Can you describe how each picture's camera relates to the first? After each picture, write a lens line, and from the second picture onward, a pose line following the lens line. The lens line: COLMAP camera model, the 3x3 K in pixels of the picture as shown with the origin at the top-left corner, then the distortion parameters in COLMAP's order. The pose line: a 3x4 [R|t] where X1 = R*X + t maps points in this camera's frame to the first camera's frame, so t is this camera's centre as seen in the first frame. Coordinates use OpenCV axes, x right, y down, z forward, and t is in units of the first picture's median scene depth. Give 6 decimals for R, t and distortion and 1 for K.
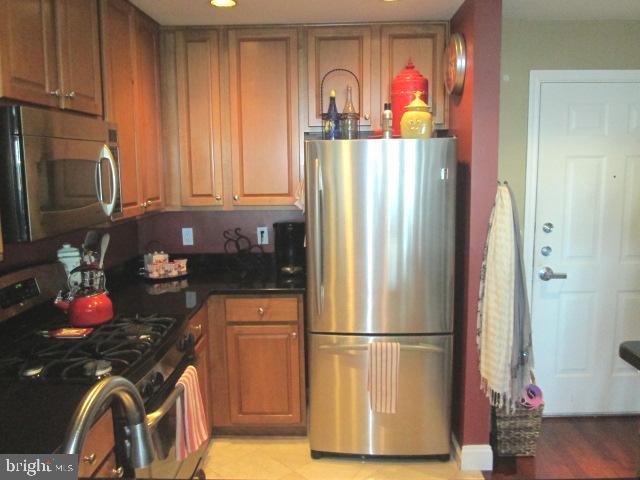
lens RADIAL K [[531.5, 0, 320.0], [0, 531.5, 240.0], [0, 0, 1]] dist [-0.041859, 0.002320]
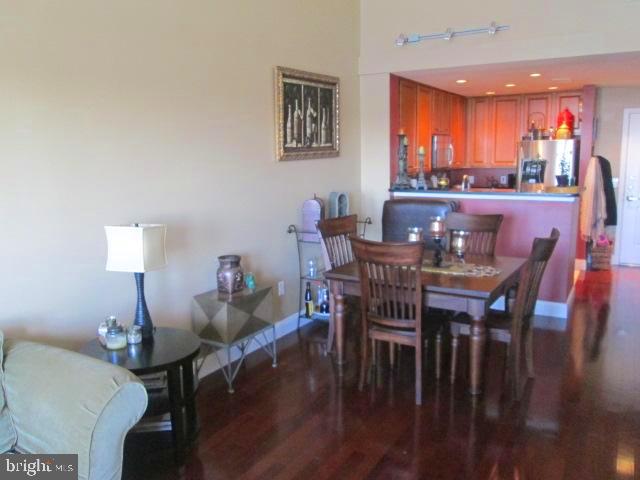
lens RADIAL K [[531.5, 0, 320.0], [0, 531.5, 240.0], [0, 0, 1]] dist [-0.041859, 0.002320]
pose [[0.872789, 0.075850, -0.482169, 0.385568], [-0.061599, 0.997070, 0.045347, 0.233148], [0.484196, -0.009877, 0.874904, -1.675362]]
